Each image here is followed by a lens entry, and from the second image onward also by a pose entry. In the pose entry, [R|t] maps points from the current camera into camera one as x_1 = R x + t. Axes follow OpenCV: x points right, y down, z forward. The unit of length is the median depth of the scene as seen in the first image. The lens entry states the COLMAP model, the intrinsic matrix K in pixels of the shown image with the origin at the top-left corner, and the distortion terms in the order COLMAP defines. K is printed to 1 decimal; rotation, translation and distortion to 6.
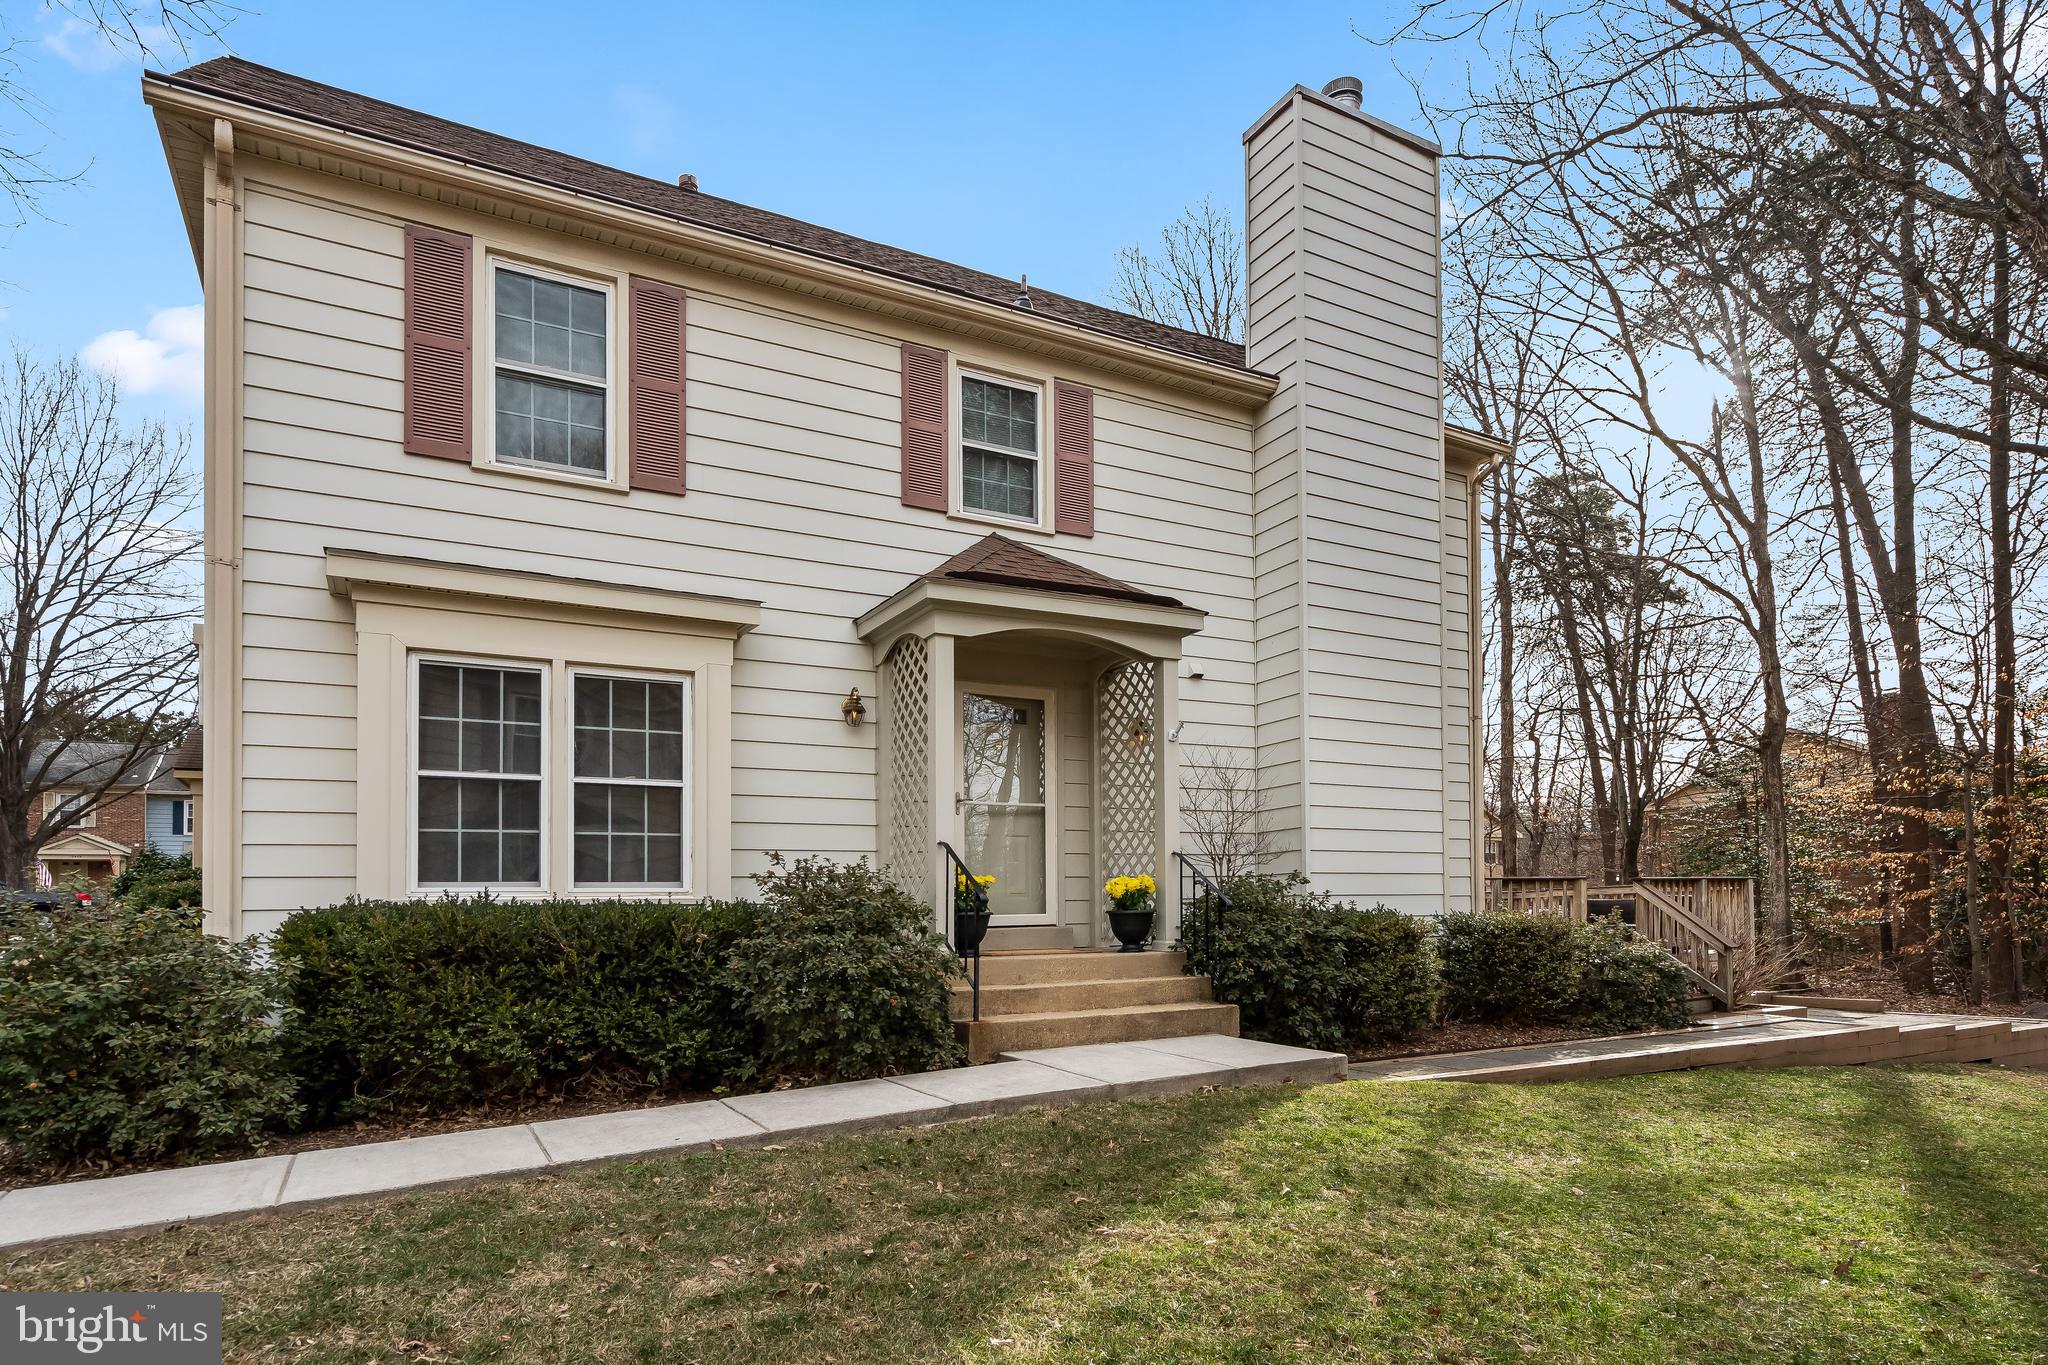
lens RADIAL K [[1097.6, 0, 1024.0], [0, 1097.6, 682.5], [0, 0, 1]] dist [0.003415, 0.000068]
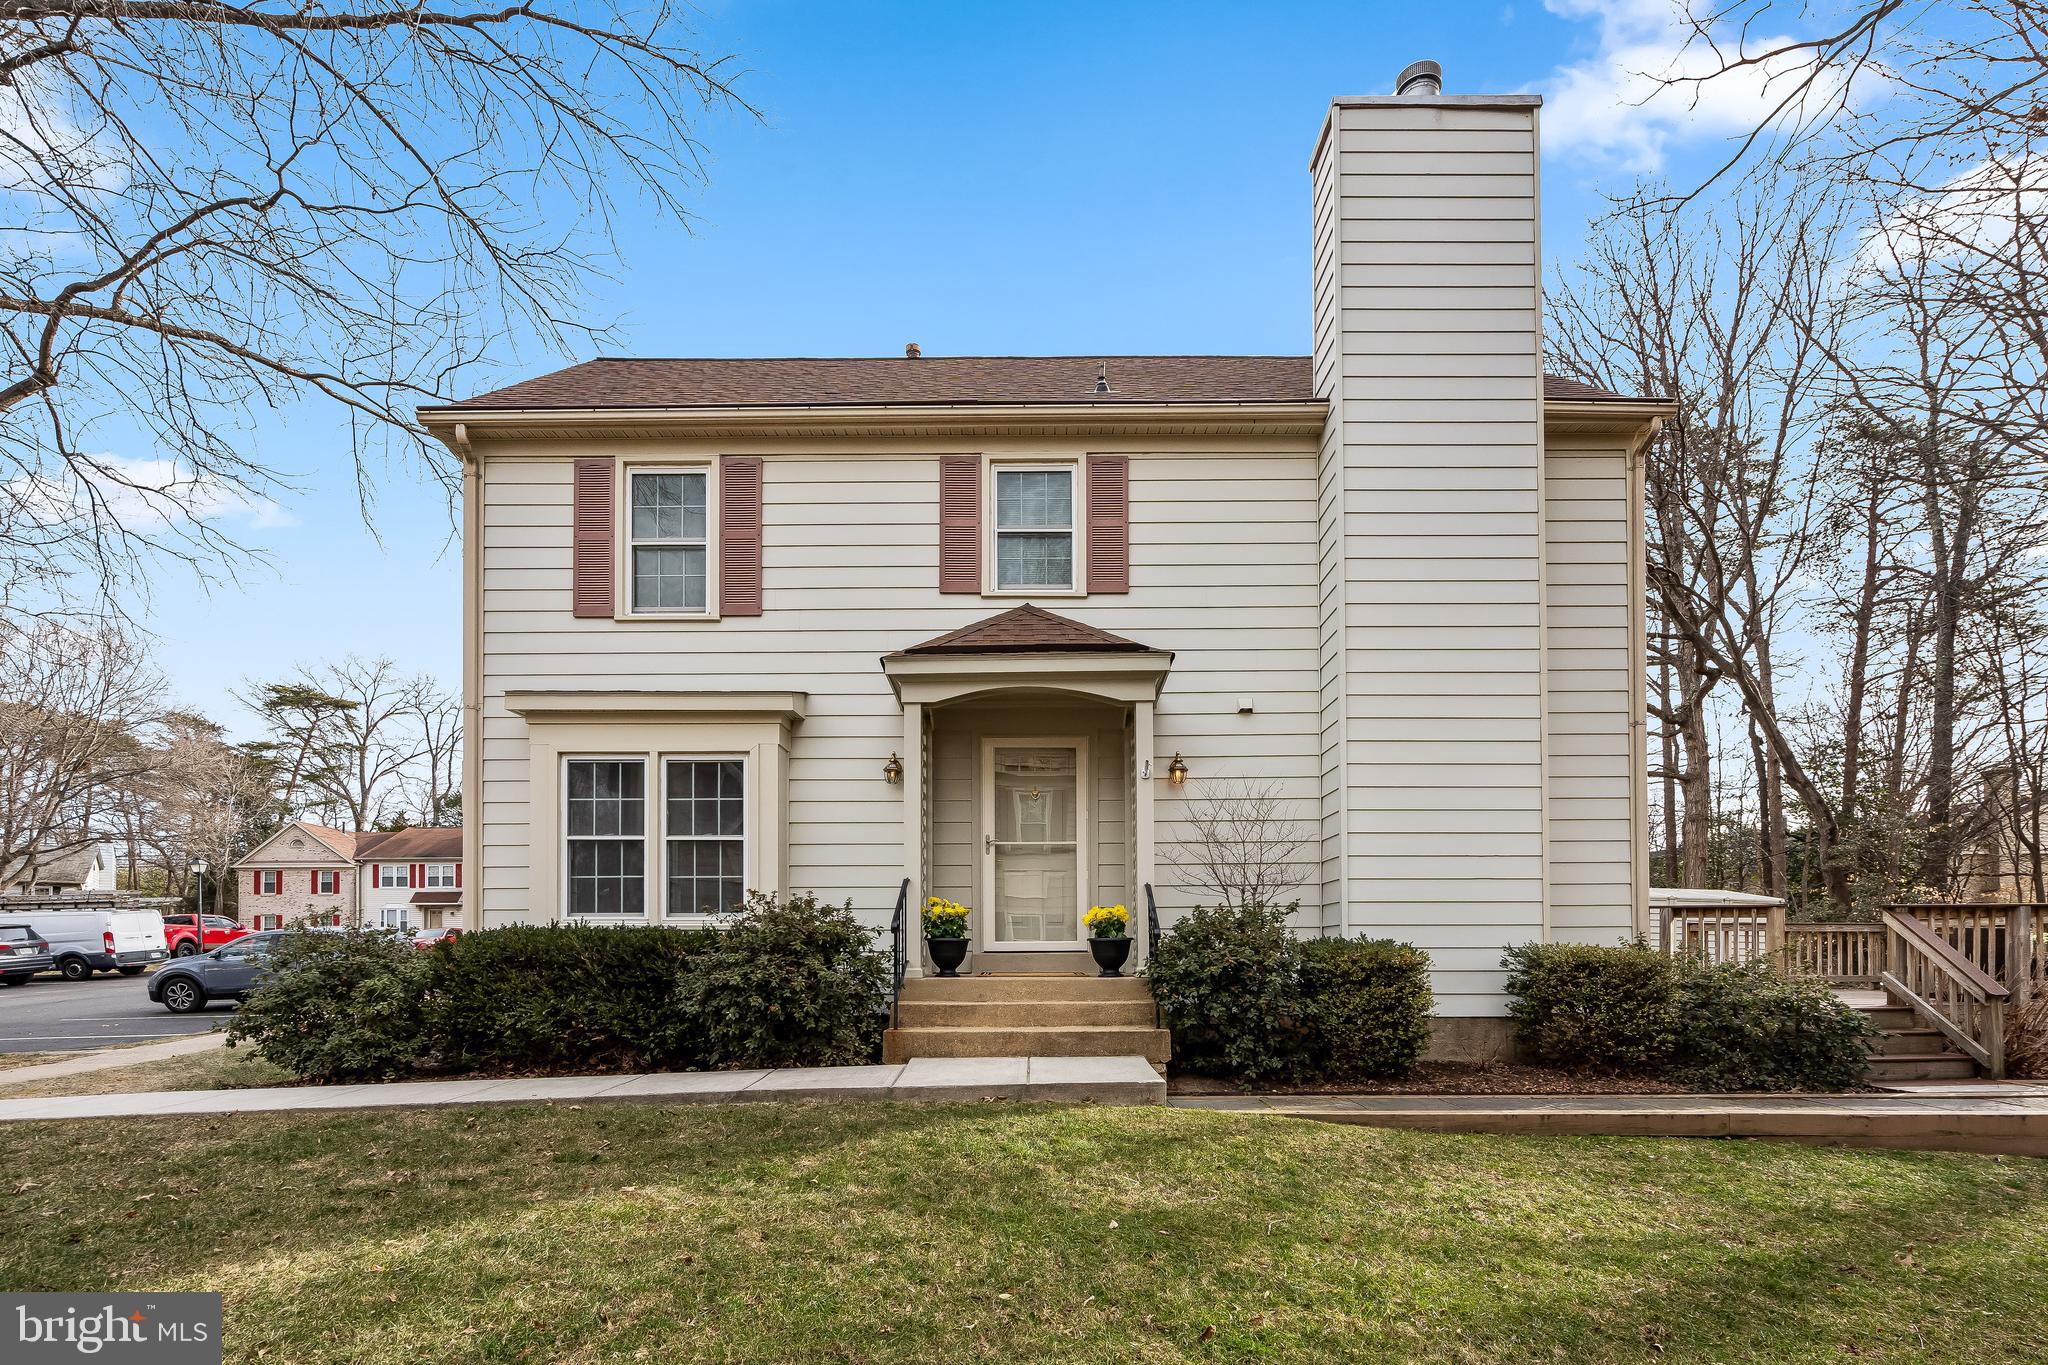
lens RADIAL K [[983.9, 0, 1017.6], [0, 983.9, 736.6], [0, 0, 1]] dist [-0.004888, 0.000123]
pose [[0.879551, -0.086983, -0.467787, 0.522112], [0.087066, 0.995971, -0.021492, 0.025456], [0.467772, -0.021826, 0.883580, 0.118740]]
